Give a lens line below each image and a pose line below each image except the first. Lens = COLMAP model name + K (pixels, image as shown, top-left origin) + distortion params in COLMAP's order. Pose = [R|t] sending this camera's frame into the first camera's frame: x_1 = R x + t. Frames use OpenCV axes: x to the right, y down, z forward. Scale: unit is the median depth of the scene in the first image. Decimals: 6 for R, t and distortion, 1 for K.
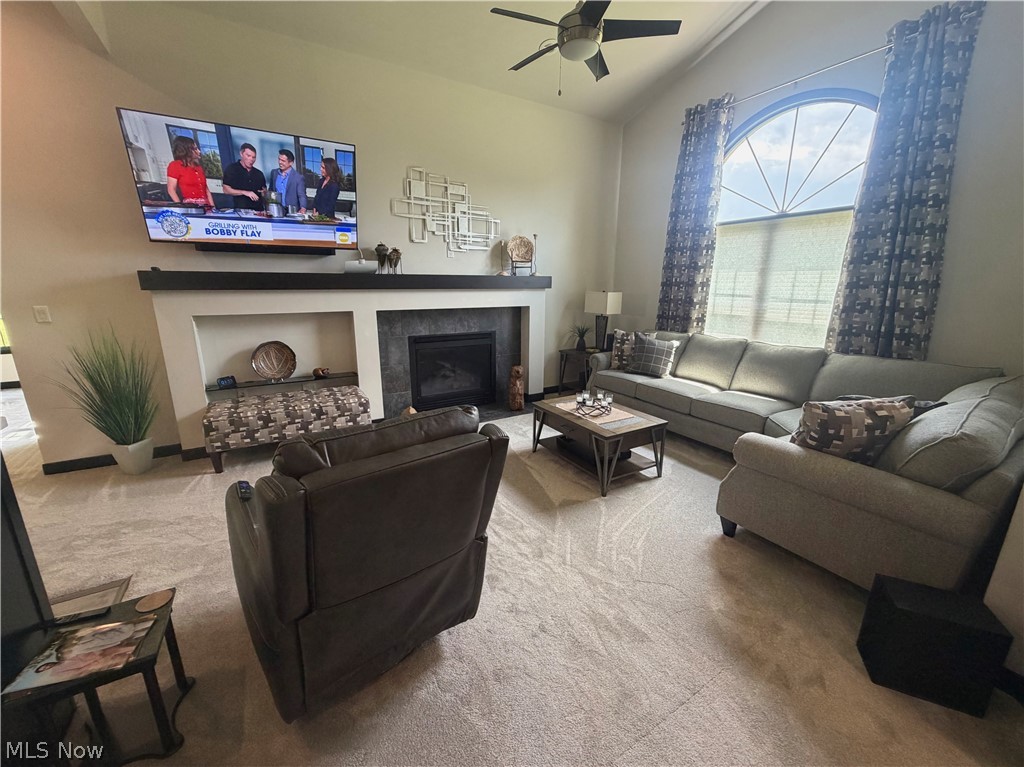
lens RADIAL K [[410.1, 0, 508.9], [0, 410.1, 386.3], [0, 0, 1]] dist [-0.002733, 0.000670]
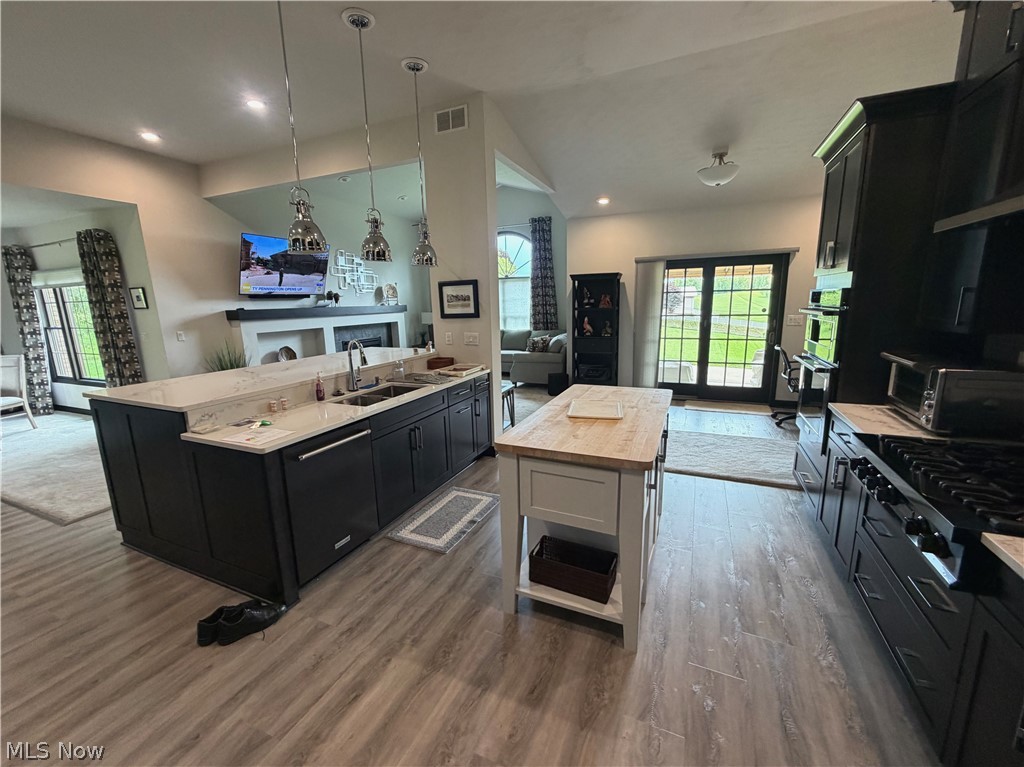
lens RADIAL K [[410.1, 0, 509.7], [0, 410.1, 383.4], [0, 0, 1]] dist [-0.002733, 0.000670]
pose [[0.815481, -0.137731, 0.562158, -0.741687], [0.168401, 0.985715, -0.002783, 0.201205], [-0.553744, 0.096937, 0.827025, -0.922686]]
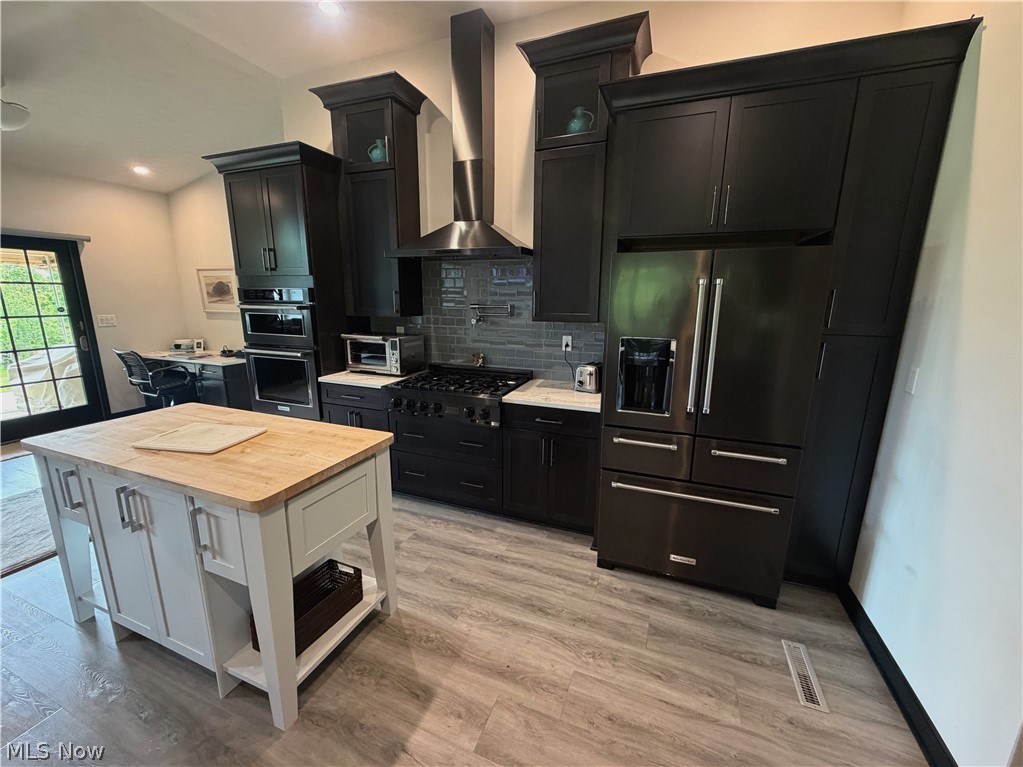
lens RADIAL K [[409.7, 0, 511.5], [0, 409.7, 385.2], [0, 0, 1]] dist [-0.002733, 0.000670]
pose [[-0.611890, -0.179126, 0.770392, -0.843014], [0.181804, 0.916085, 0.357400, 0.107221], [-0.769765, 0.358750, -0.527978, -0.535878]]
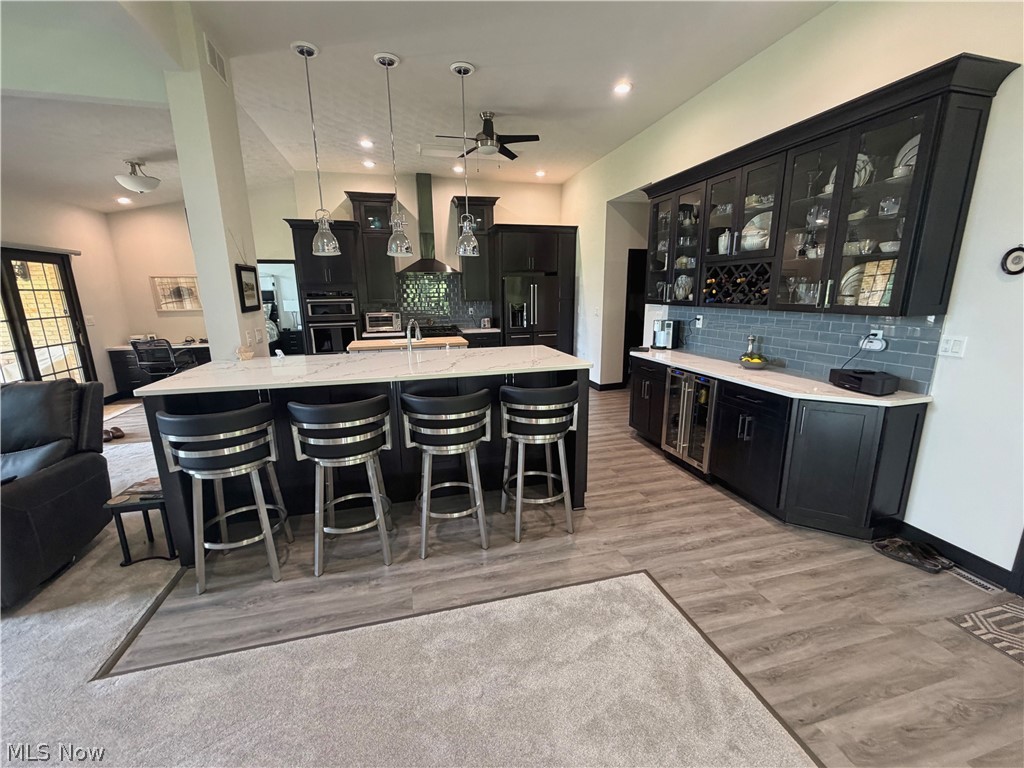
lens RADIAL K [[410.1, 0, 505.9], [0, 410.1, 383.9], [0, 0, 1]] dist [-0.002733, 0.000670]
pose [[-0.957275, -0.056322, 0.283642, -0.990284], [0.078486, 0.893431, 0.442291, -0.180173], [-0.278325, 0.445656, -0.850839, 0.611897]]
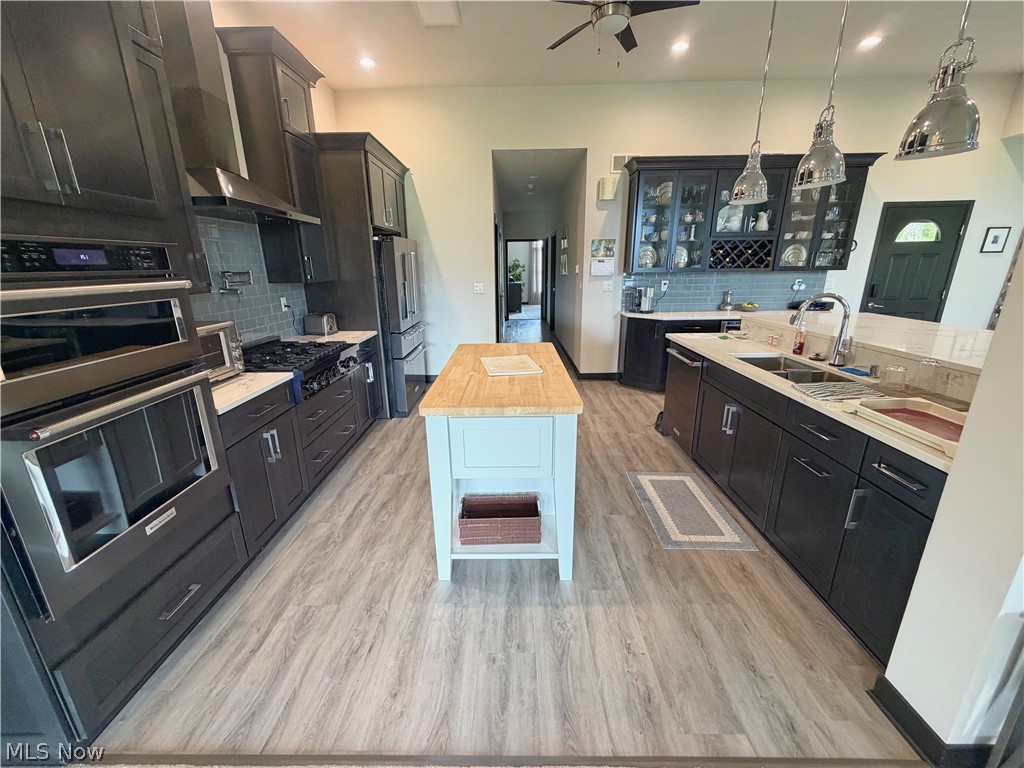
lens RADIAL K [[410.1, 0, 508.7], [0, 410.1, 383.9], [0, 0, 1]] dist [-0.002733, 0.000670]
pose [[-0.515727, 0.242554, -0.821701, 0.199540], [-0.197254, 0.899707, 0.389383, 0.047999], [0.833737, 0.362899, -0.416158, -0.230510]]
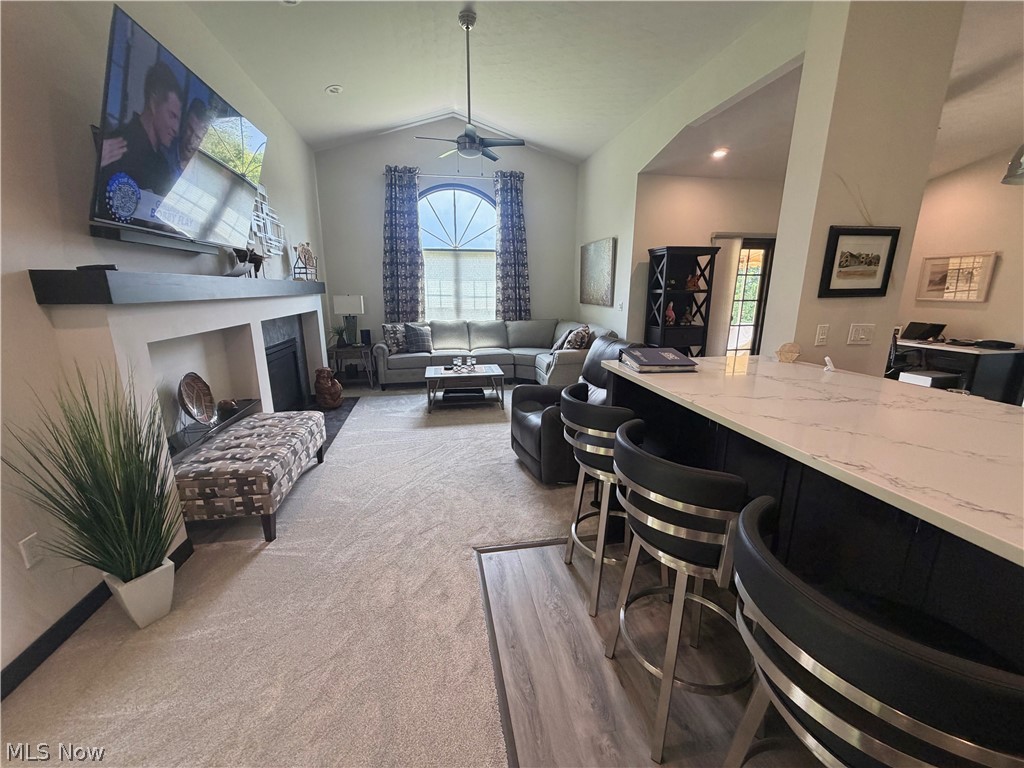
lens RADIAL K [[410.1, 0, 509.5], [0, 410.1, 379.6], [0, 0, 1]] dist [-0.002733, 0.000670]
pose [[0.353328, -0.208674, 0.911929, -0.948407], [0.231555, 0.963979, 0.130868, -0.057217], [-0.906389, 0.164922, 0.388921, 0.207508]]
